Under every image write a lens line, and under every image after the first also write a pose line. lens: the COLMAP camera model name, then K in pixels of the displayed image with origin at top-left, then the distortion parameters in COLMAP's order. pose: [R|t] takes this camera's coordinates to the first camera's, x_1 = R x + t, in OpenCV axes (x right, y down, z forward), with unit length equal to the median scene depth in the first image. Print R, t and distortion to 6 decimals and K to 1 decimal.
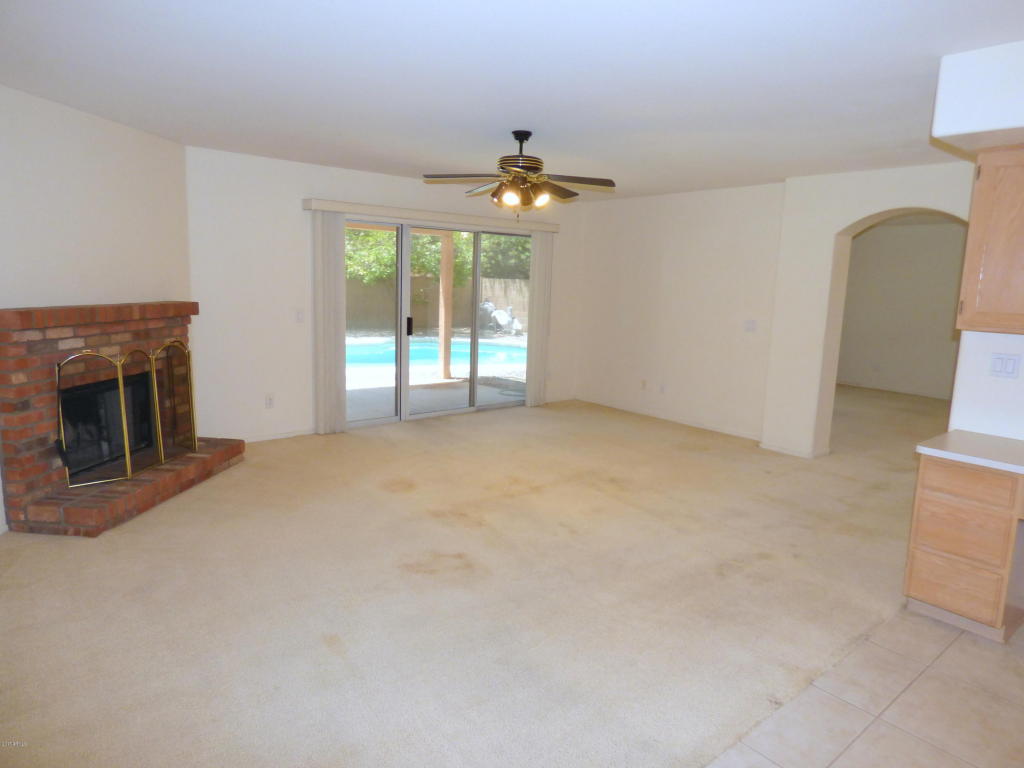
lens RADIAL K [[640.5, 0, 512.0], [0, 640.5, 384.0], [0, 0, 1]] dist [-0.022847, -0.001538]
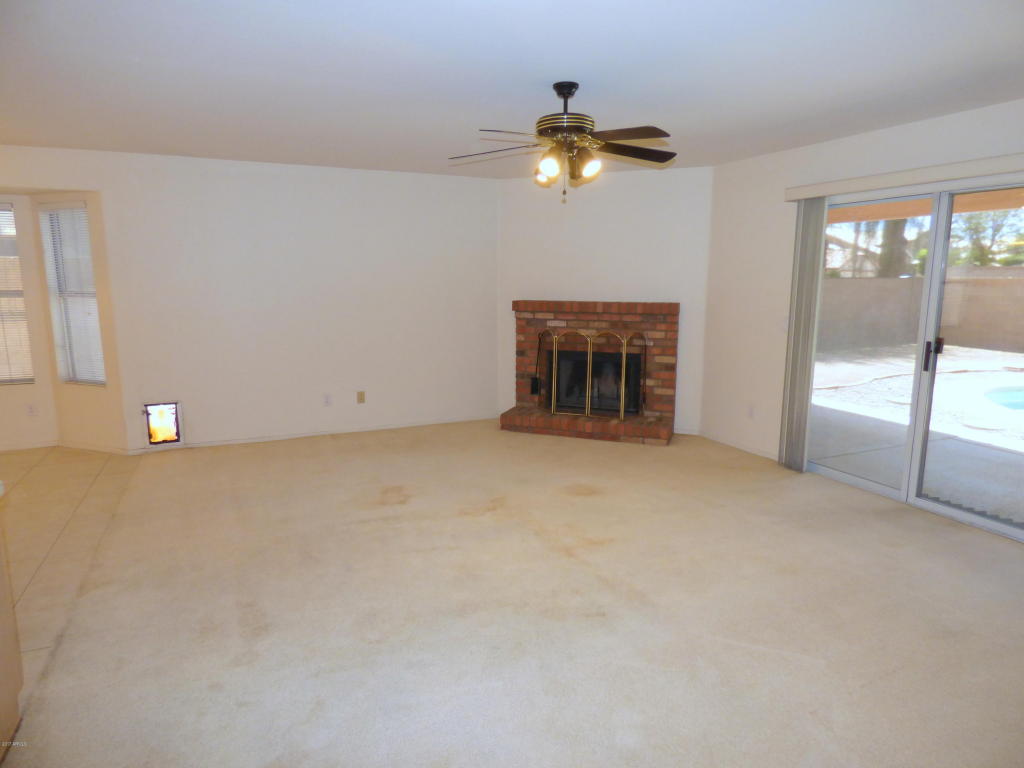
lens RADIAL K [[640.5, 0, 512.0], [0, 640.5, 384.0], [0, 0, 1]] dist [-0.022847, -0.001538]
pose [[-0.263617, 0.133203, -0.955386, 0.831417], [-0.162374, 0.970160, 0.180066, -0.172120], [0.950863, 0.202598, -0.234122, 1.185376]]
